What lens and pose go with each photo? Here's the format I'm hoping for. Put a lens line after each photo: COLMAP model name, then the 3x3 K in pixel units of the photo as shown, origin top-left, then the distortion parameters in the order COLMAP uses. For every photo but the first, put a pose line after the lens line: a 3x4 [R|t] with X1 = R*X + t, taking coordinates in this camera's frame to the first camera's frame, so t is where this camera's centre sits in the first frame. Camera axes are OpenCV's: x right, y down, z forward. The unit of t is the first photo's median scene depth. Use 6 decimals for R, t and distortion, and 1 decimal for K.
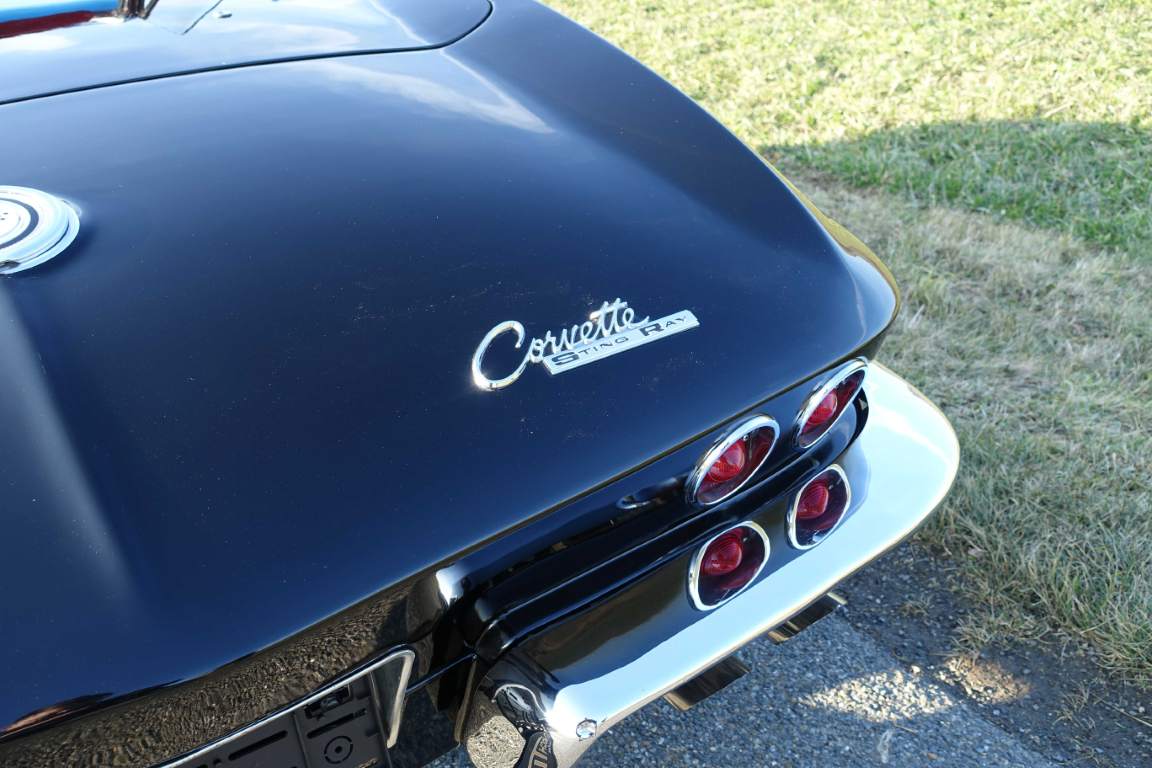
lens RADIAL K [[1239.5, 0, 576.0], [0, 1239.5, 384.0], [0, 0, 1]] dist [0.006889, -0.029598]
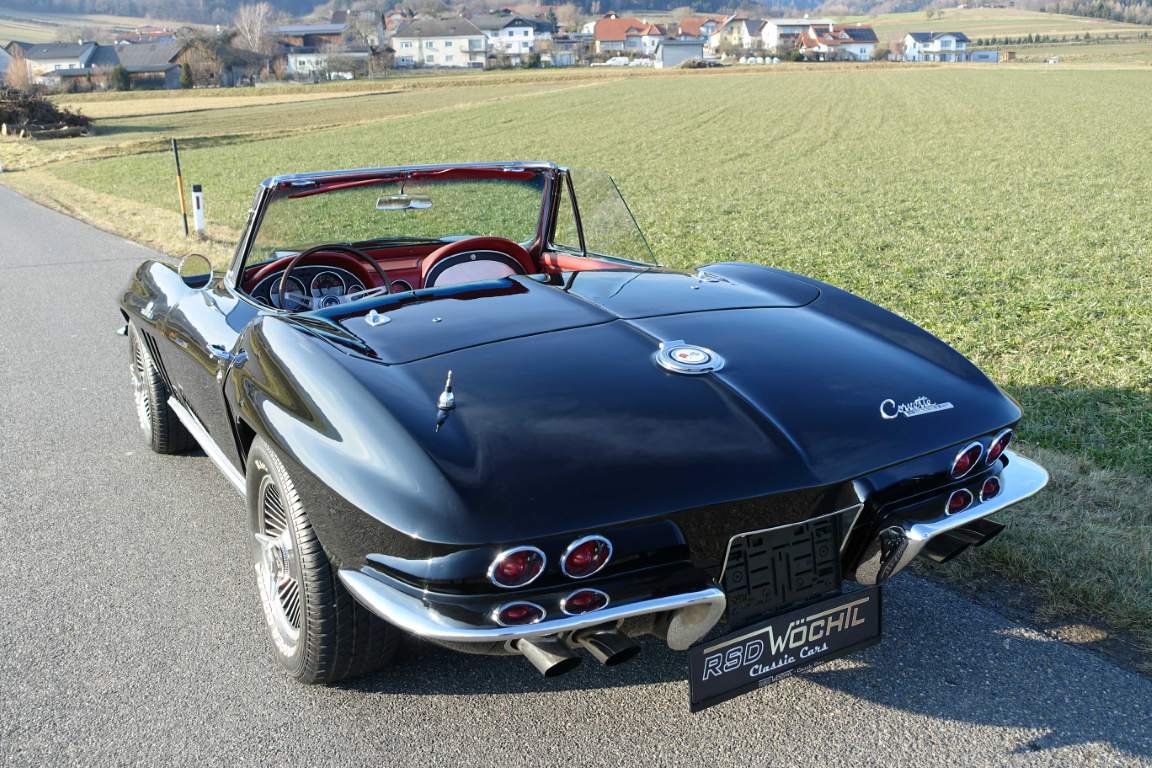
lens RADIAL K [[1117.3, 0, 576.0], [0, 1117.3, 384.0], [0, 0, 1]] dist [-0.011656, -0.018259]
pose [[0.997275, 0.053193, -0.051112, -0.122213], [-0.062896, 0.975174, -0.212319, 0.095899], [0.038549, 0.214955, 0.975863, -0.288252]]
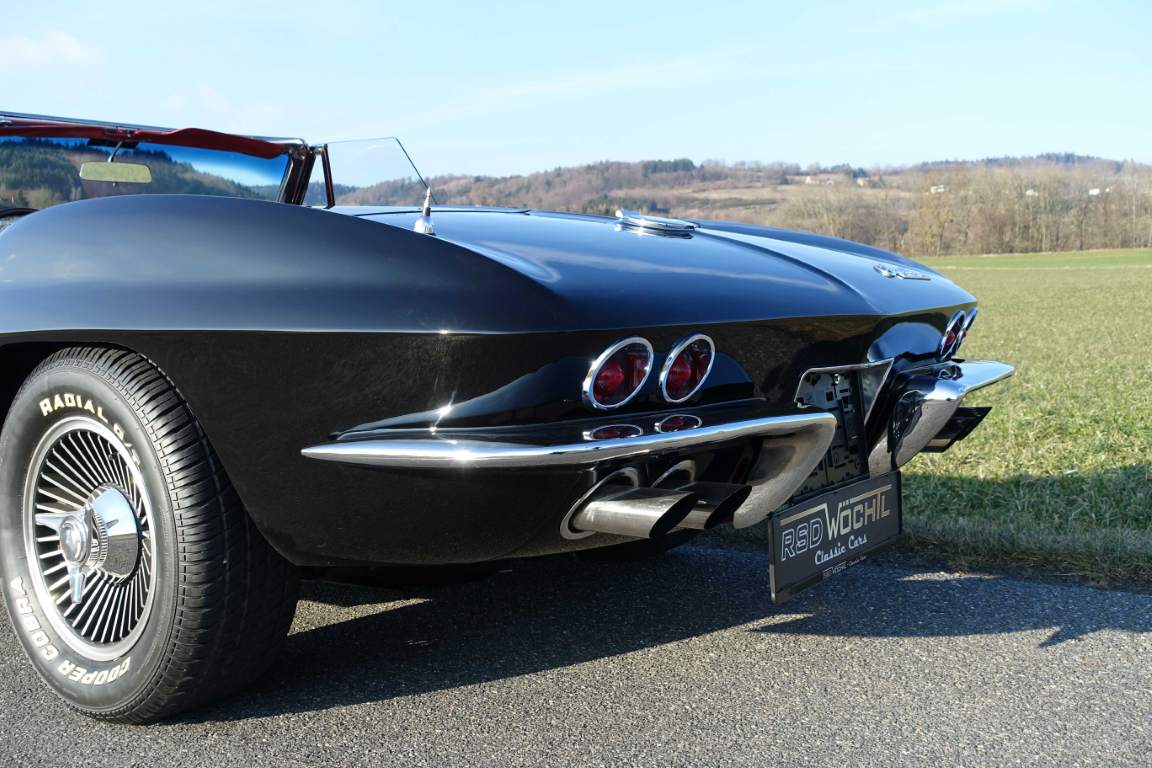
lens RADIAL K [[1239.5, 0, 576.0], [0, 1239.5, 384.0], [0, 0, 1]] dist [0.006889, -0.029598]
pose [[0.941364, 0.022198, 0.336663, -0.281985], [0.113940, 0.918296, -0.379144, 0.202834], [-0.317572, 0.395272, 0.861921, -0.165692]]
